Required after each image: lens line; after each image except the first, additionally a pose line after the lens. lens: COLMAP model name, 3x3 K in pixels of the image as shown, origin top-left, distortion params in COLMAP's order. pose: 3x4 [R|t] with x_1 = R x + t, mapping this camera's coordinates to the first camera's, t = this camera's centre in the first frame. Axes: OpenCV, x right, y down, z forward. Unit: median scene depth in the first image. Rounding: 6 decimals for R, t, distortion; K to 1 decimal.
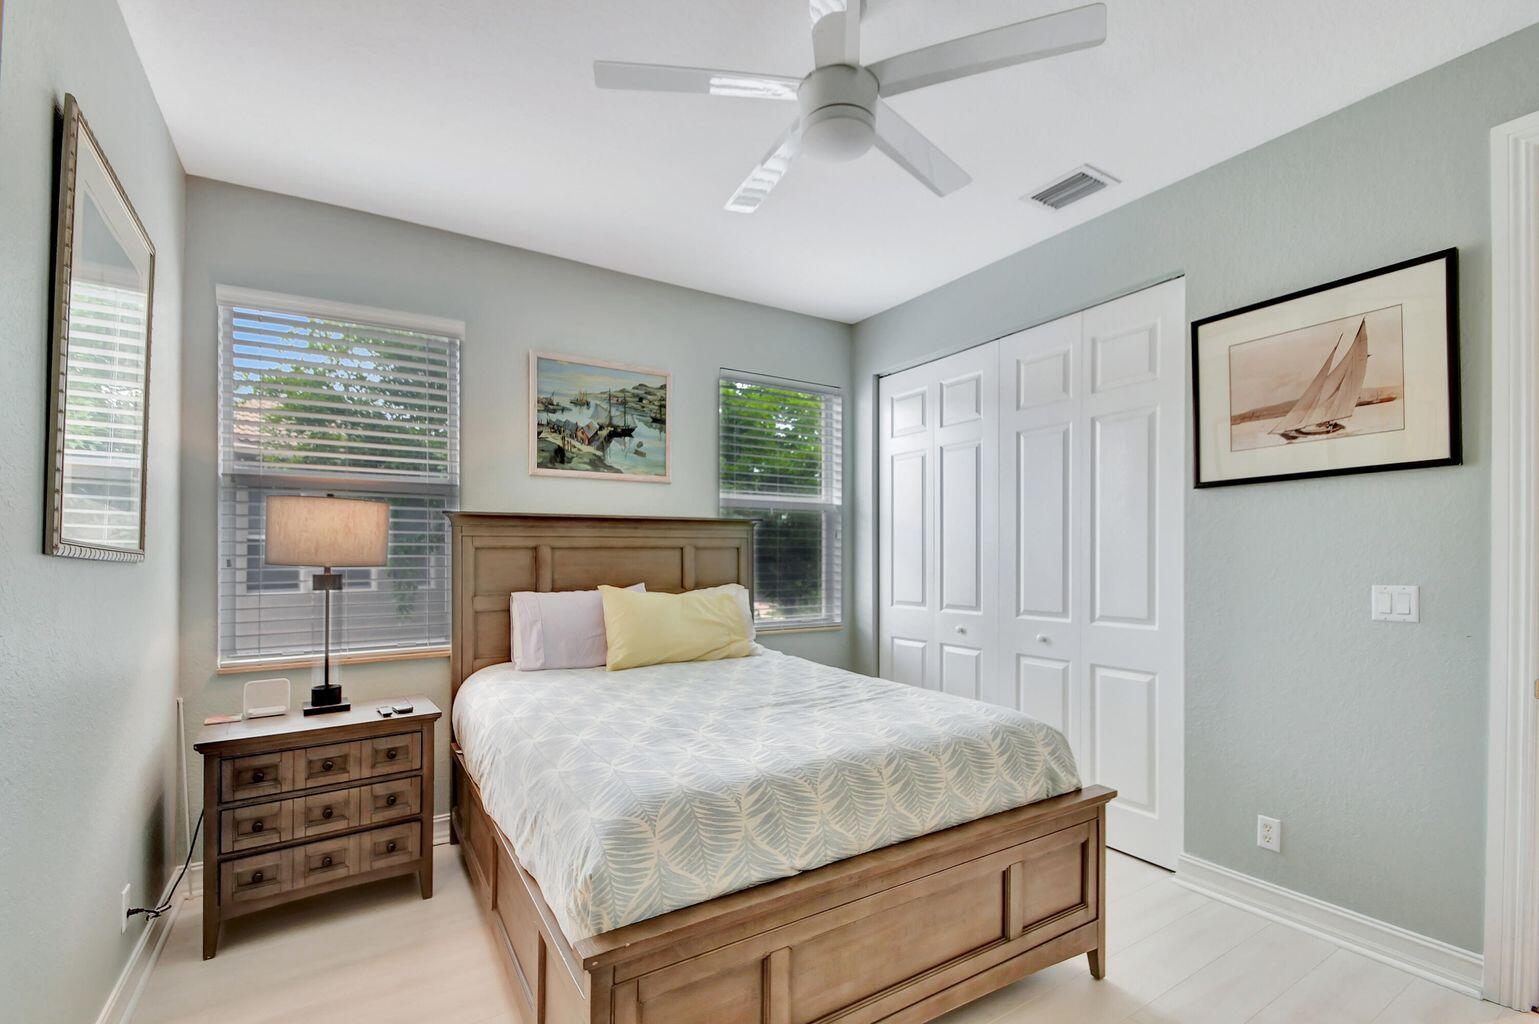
lens RADIAL K [[697.7, 0, 767.1], [0, 697.7, 549.0], [0, 0, 1]] dist [0.002368, 0.000068]
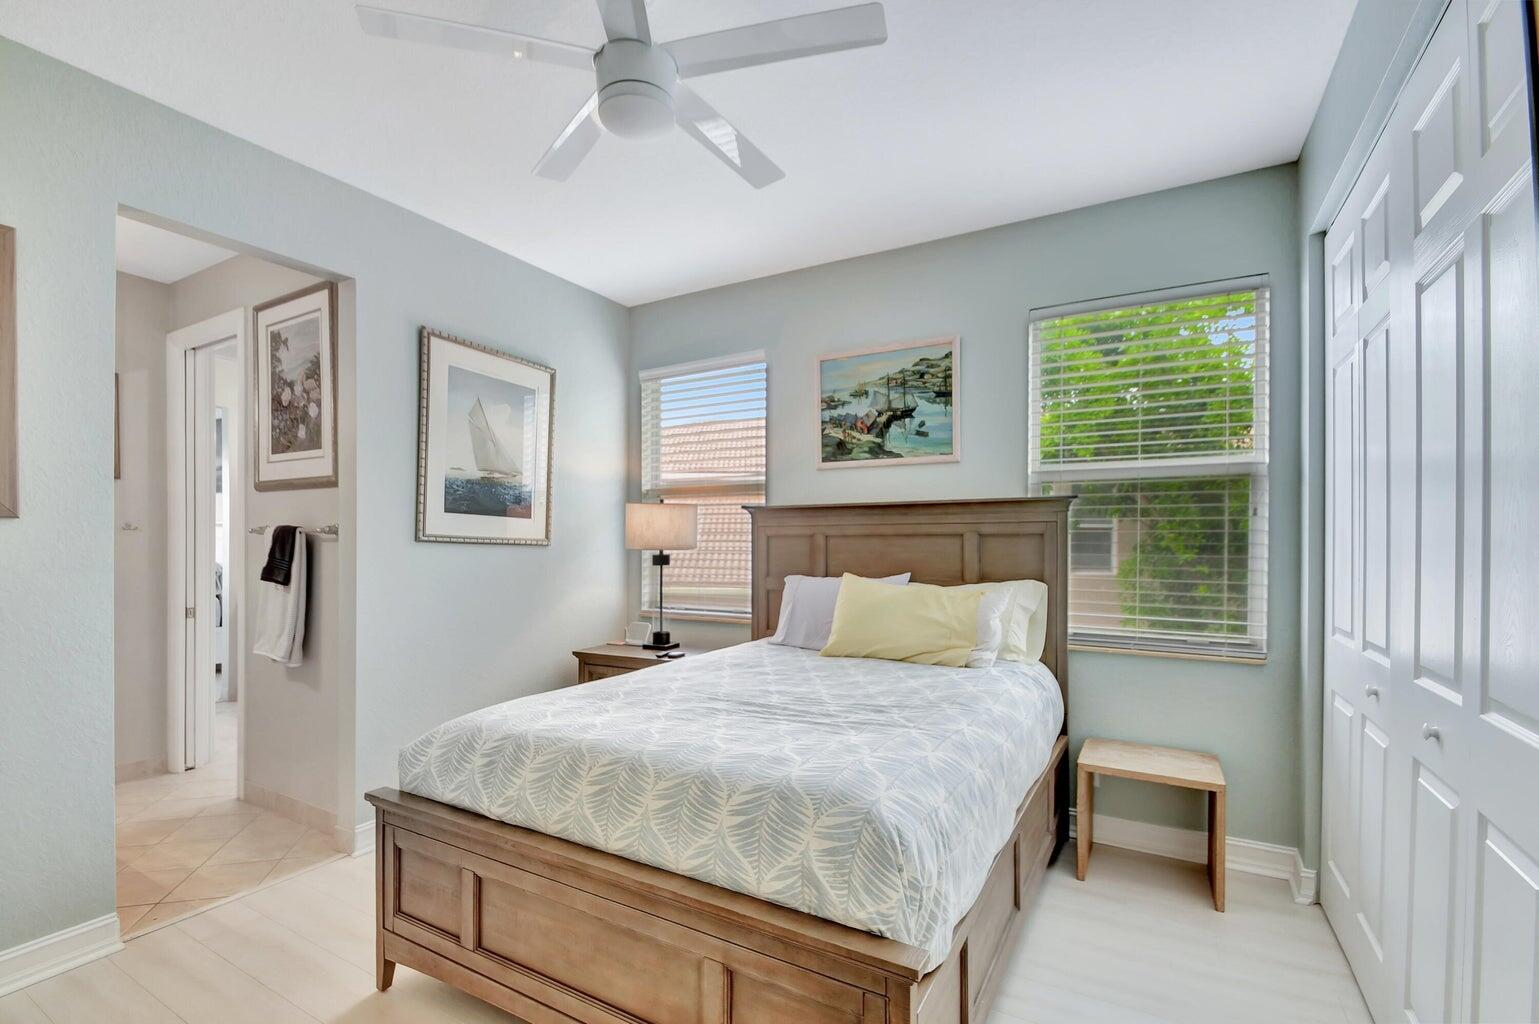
lens RADIAL K [[697.7, 0, 735.3], [0, 697.7, 540.9], [0, 0, 1]] dist [0.002368, 0.000068]
pose [[0.448693, 0.002110, -0.893683, 0.568558], [0.005272, 0.999974, 0.005008, 0.000014], [0.893670, -0.006959, 0.448670, 0.380144]]
